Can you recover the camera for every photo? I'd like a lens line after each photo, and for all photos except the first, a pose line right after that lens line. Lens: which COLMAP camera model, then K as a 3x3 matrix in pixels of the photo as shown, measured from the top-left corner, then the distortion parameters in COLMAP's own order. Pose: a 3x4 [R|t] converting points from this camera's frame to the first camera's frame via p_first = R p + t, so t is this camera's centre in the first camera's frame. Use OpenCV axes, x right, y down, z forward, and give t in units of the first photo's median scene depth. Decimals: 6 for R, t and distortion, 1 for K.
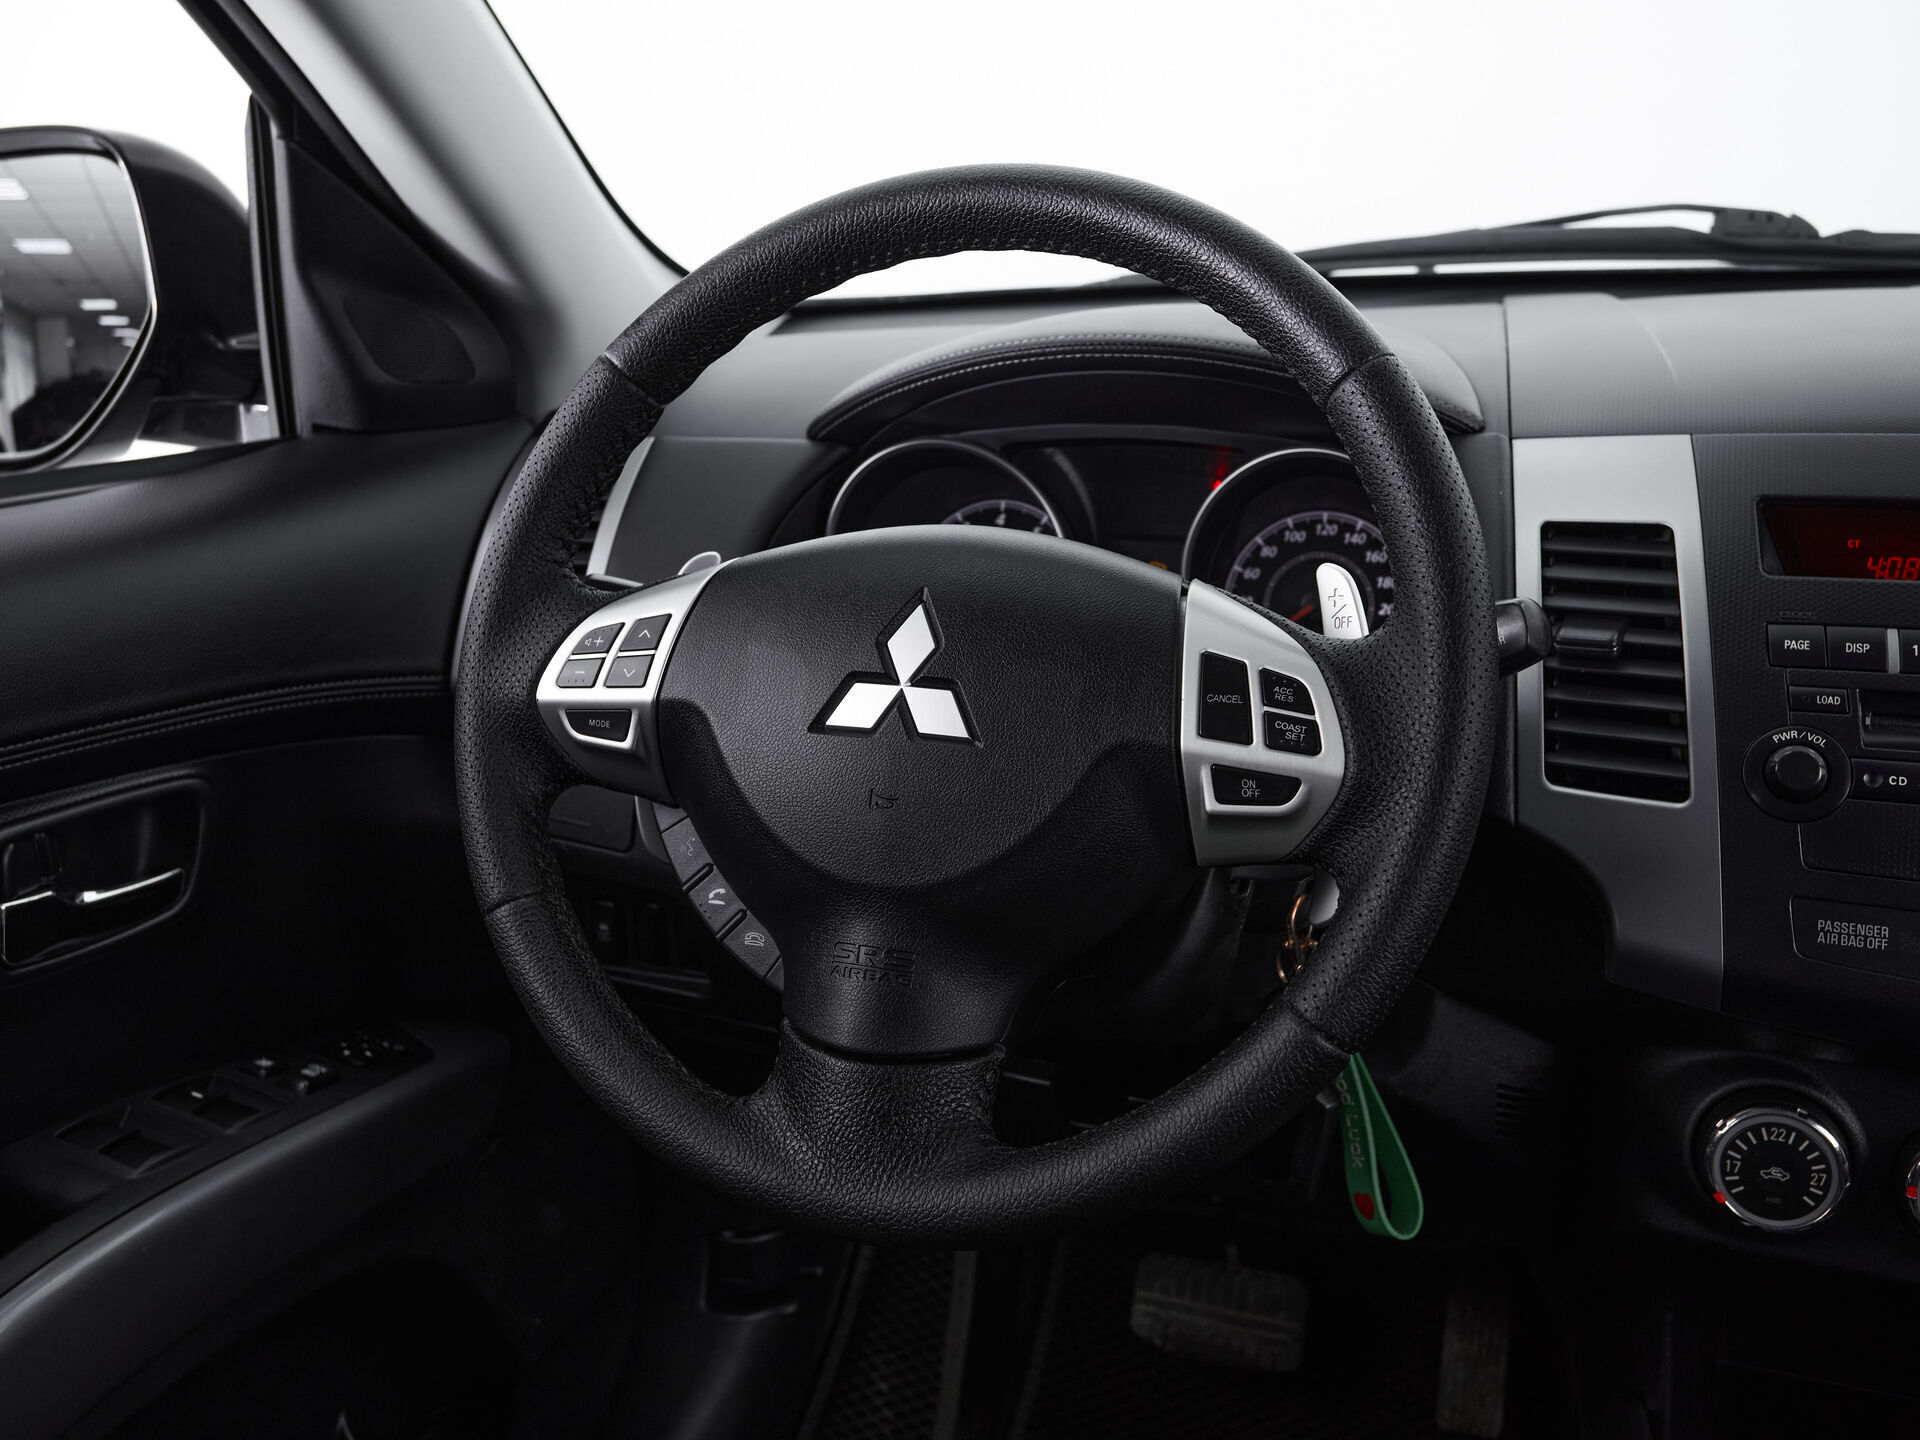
lens RADIAL K [[1765.3, 0, 920.0], [0, 1765.3, 677.8], [0, 0, 1]] dist [-0.027630, 0.033544]
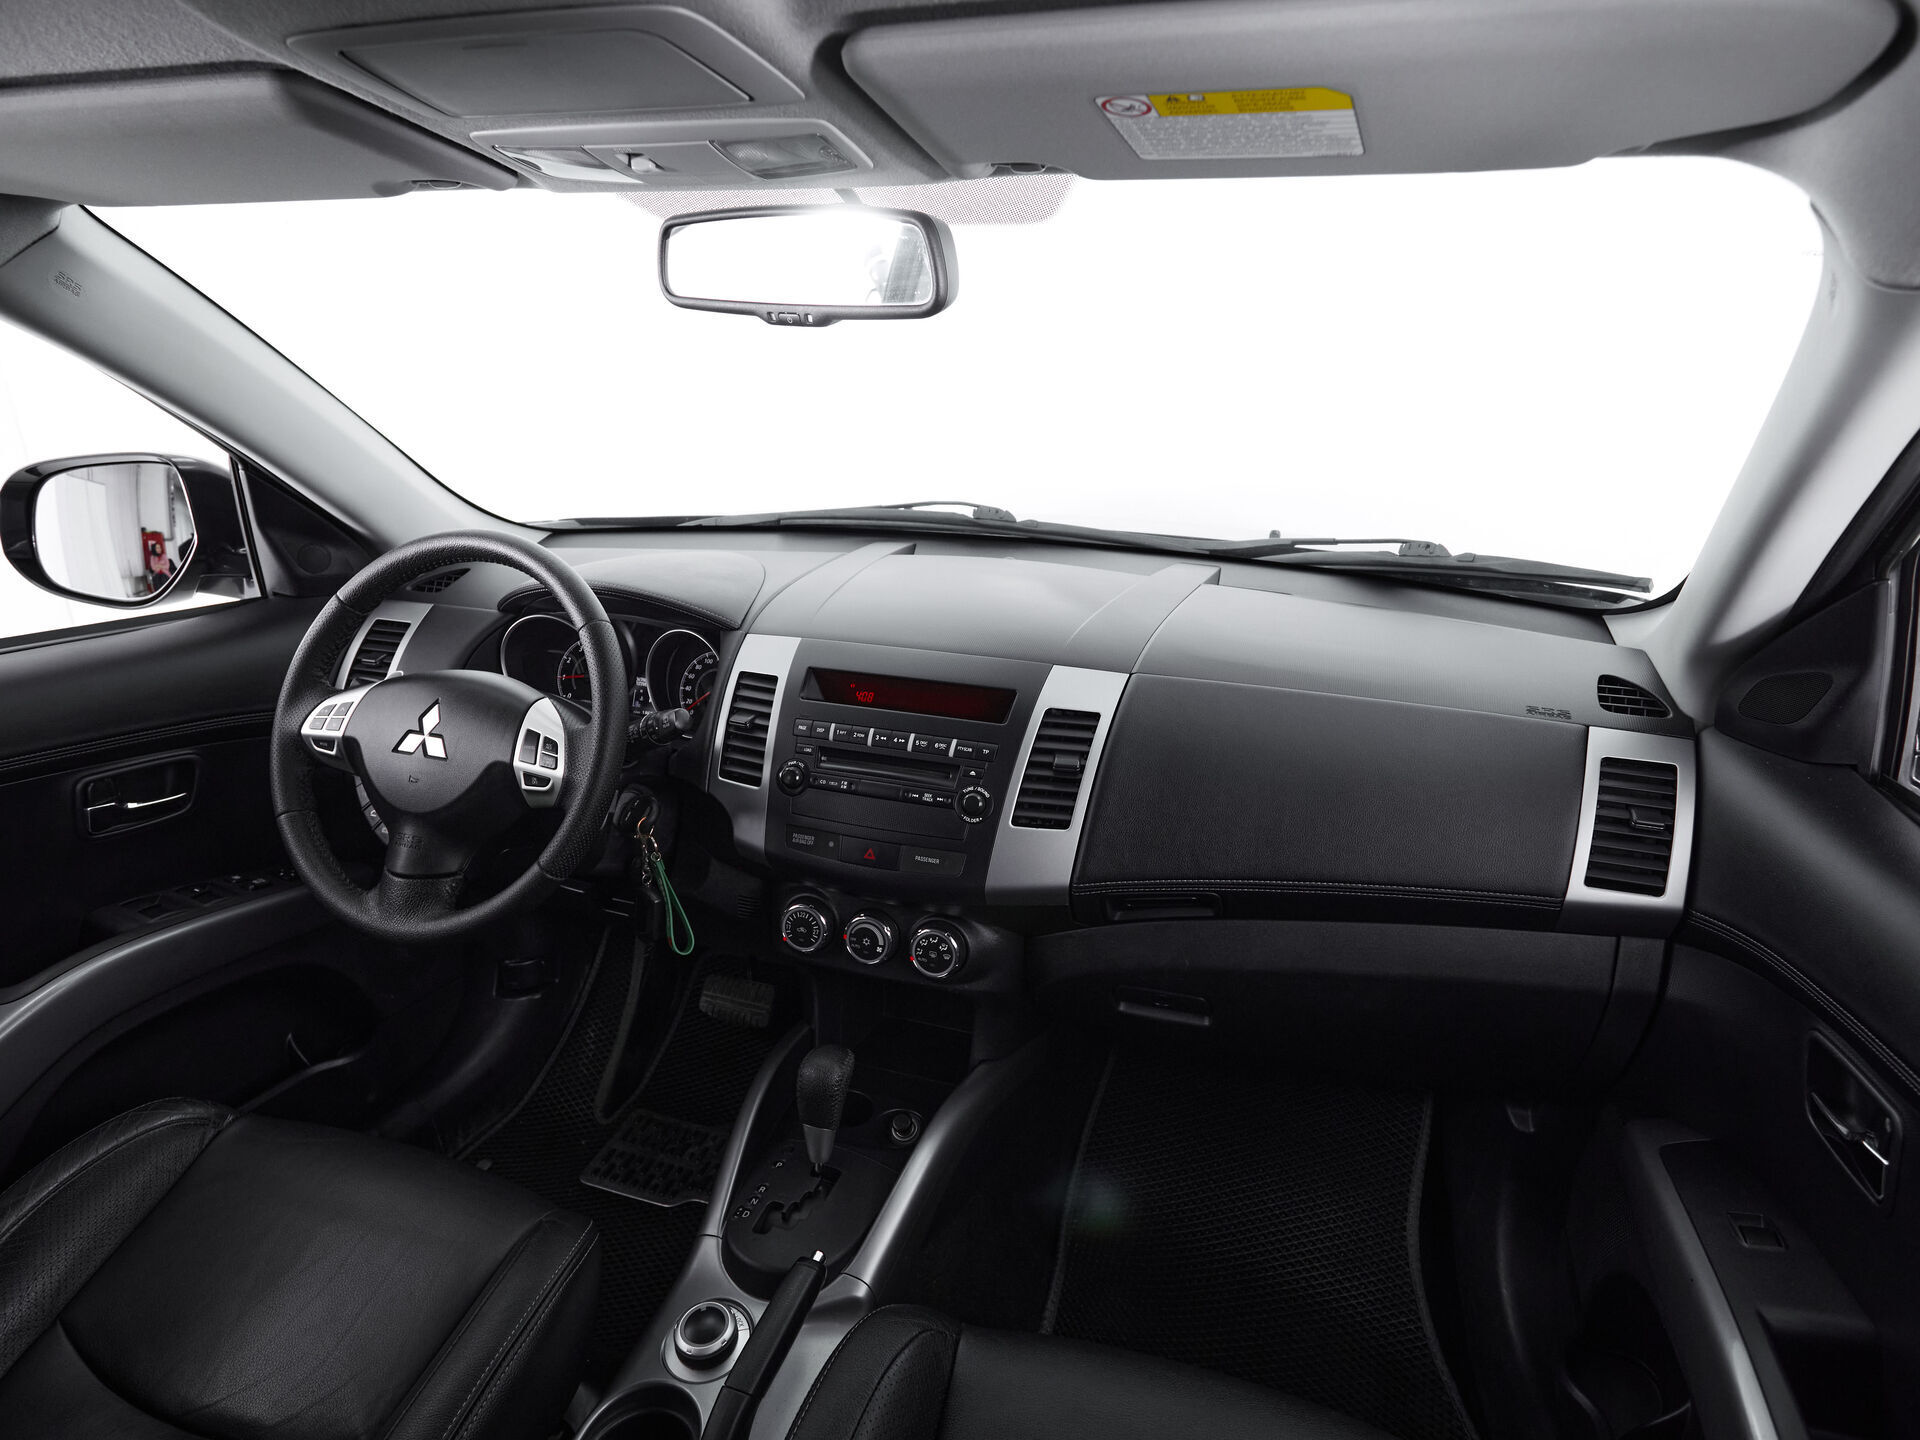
lens RADIAL K [[1055.1, 0, 961.7], [0, 1055.1, 722.9], [0, 0, 1]] dist [-0.001377, -0.003127]
pose [[0.996685, 0.030910, 0.075258, 0.591767], [-0.034867, 0.998047, 0.051834, -0.110393], [-0.073509, -0.054286, 0.995816, -0.546626]]
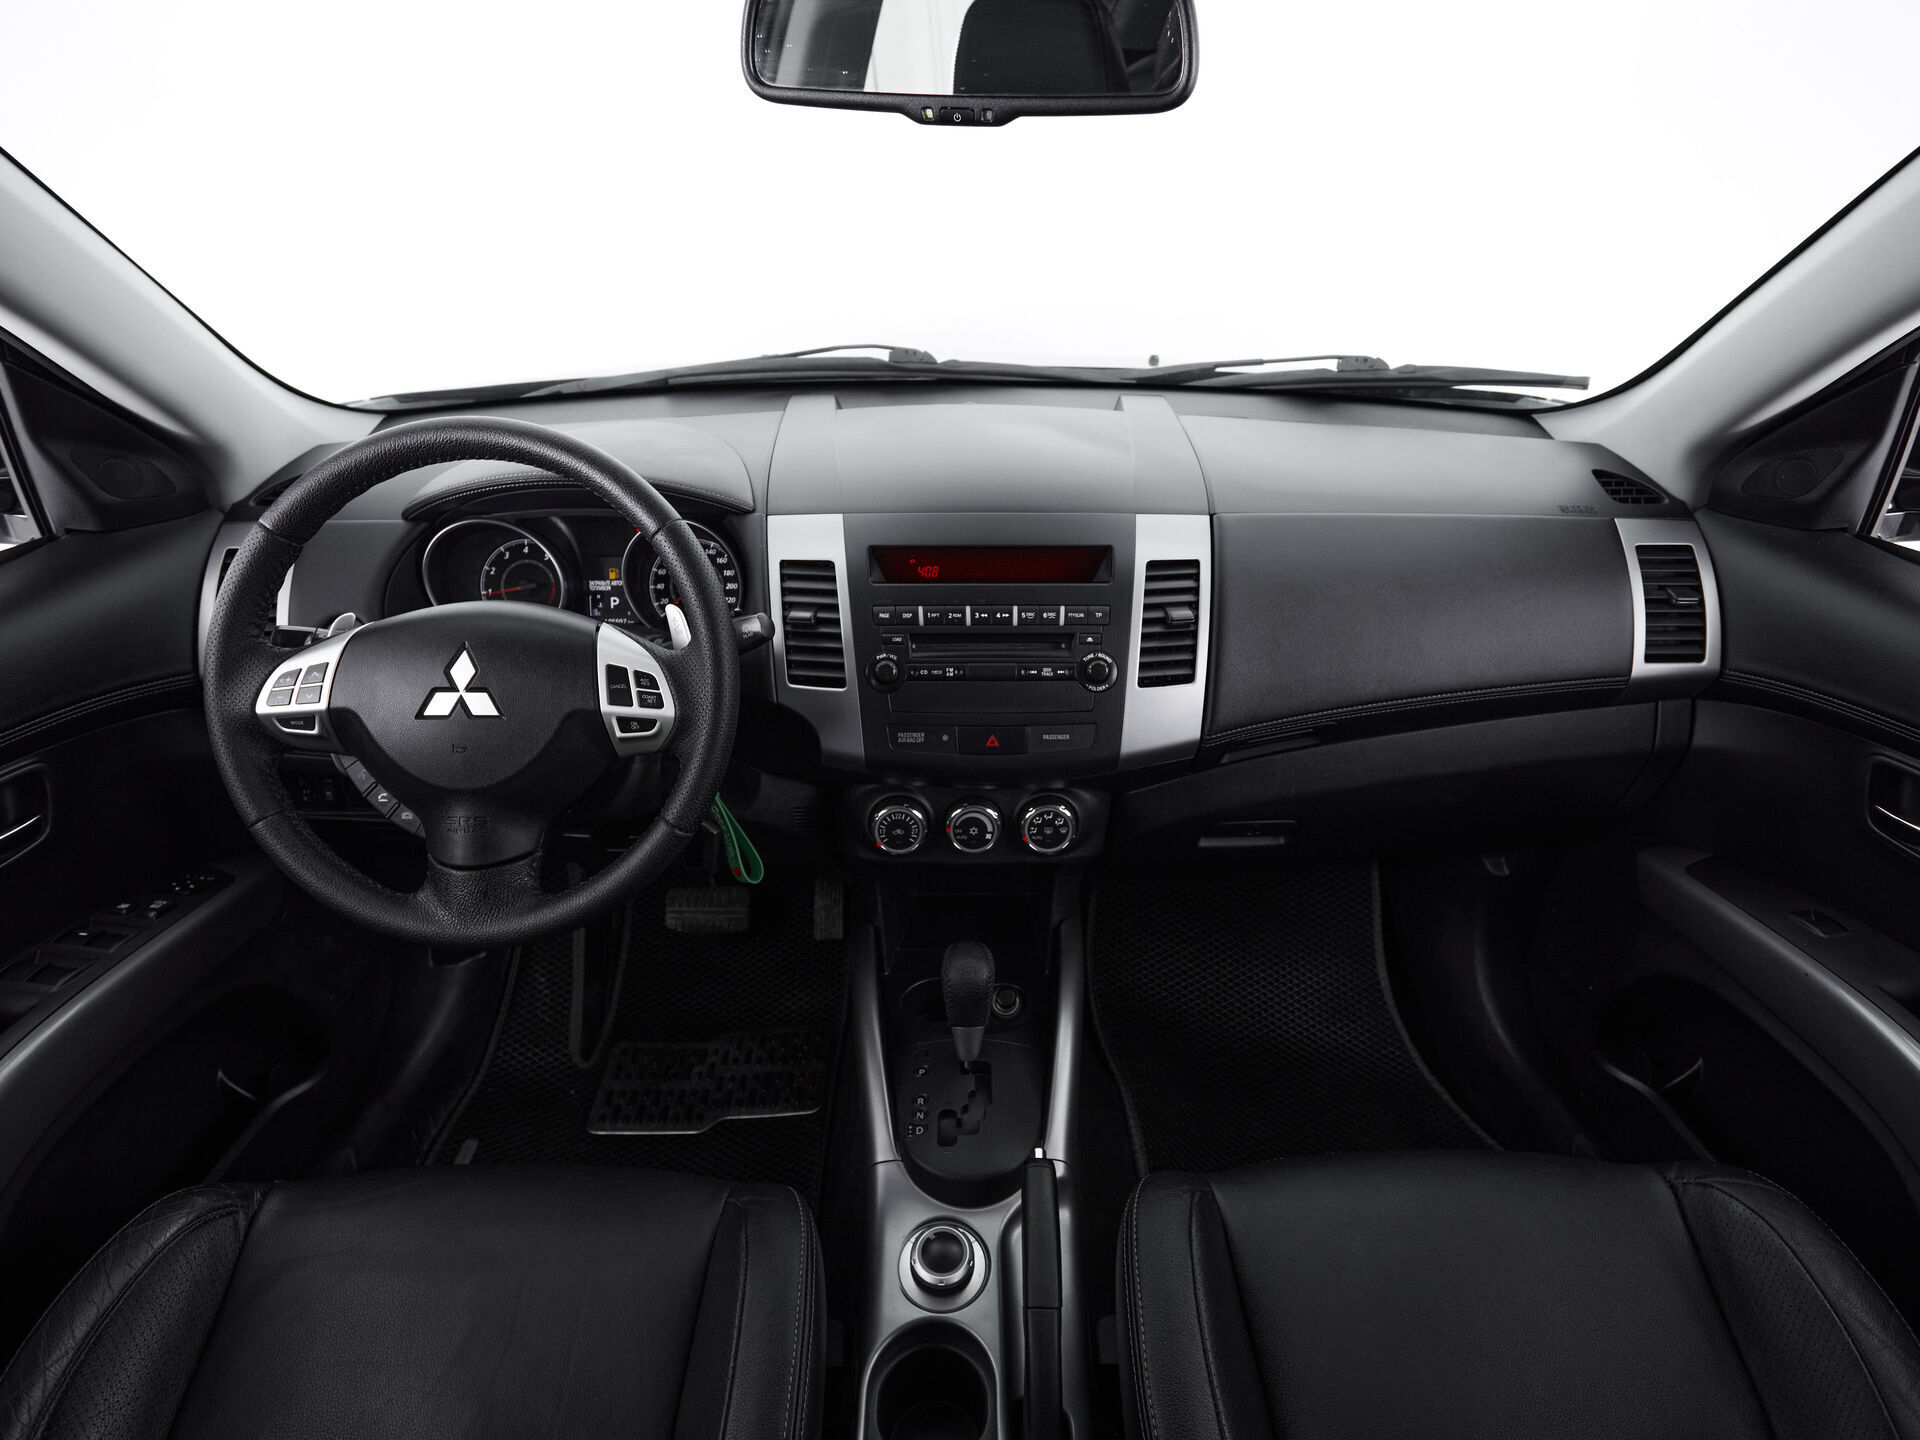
lens RADIAL K [[1004.9, 0, 953.4], [0, 1004.9, 715.1], [0, 0, 1]] dist [-0.006048, -0.000967]
pose [[0.925268, -0.142239, 0.351635, 0.094595], [0.070969, 0.975575, 0.207885, -0.153564], [-0.372616, -0.167394, 0.912763, -0.256355]]
